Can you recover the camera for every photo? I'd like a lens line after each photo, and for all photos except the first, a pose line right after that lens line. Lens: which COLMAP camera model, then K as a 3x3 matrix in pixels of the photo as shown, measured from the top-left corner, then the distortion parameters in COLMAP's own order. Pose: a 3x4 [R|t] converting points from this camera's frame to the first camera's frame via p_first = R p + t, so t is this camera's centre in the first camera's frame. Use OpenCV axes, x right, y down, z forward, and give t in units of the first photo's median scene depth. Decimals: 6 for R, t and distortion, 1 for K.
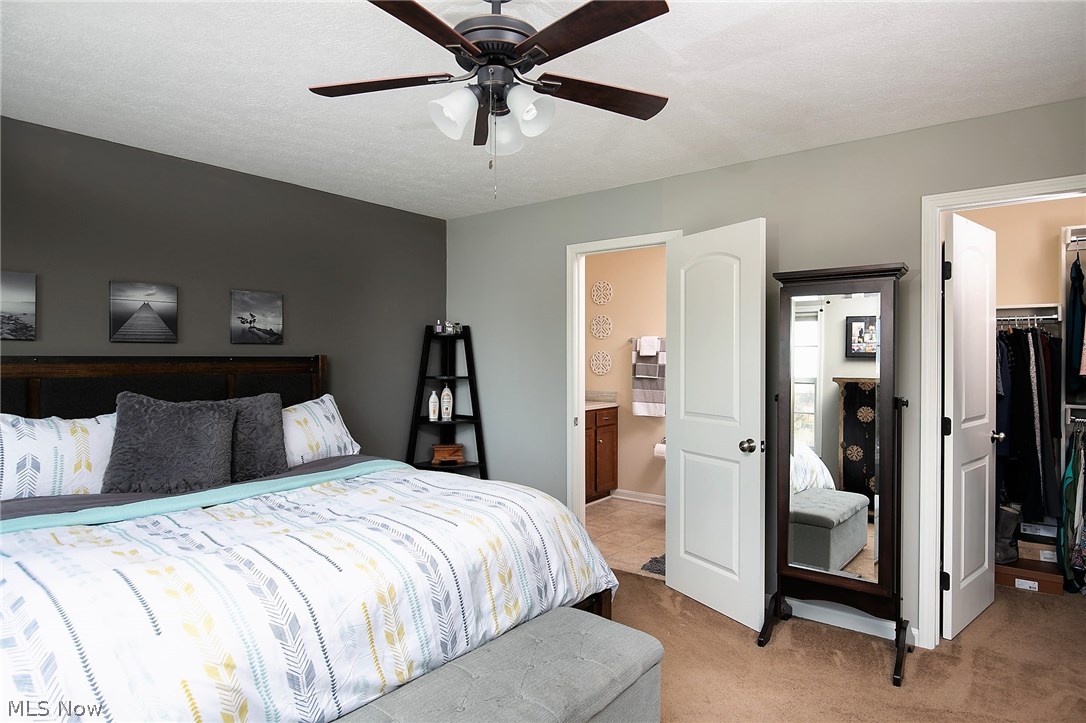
lens RADIAL K [[610.2, 0, 543.8], [0, 610.2, 360.0], [0, 0, 1]] dist [-0.004350, -0.000482]
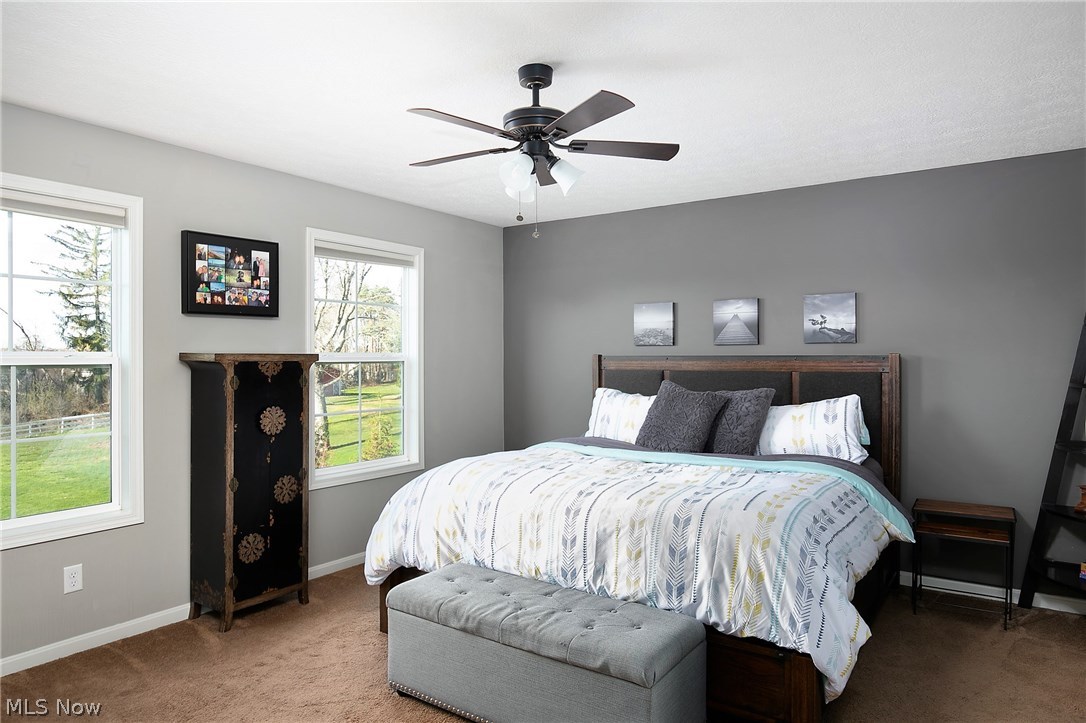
lens RADIAL K [[686.1, 0, 543.5], [0, 686.1, 360.8], [0, 0, 1]] dist [-0.000010, -0.000006]
pose [[0.056834, 0.001377, -0.998383, 0.766188], [-0.003800, 0.999992, 0.001163, 0.004300], [0.998376, 0.003727, 0.056838, 0.503952]]
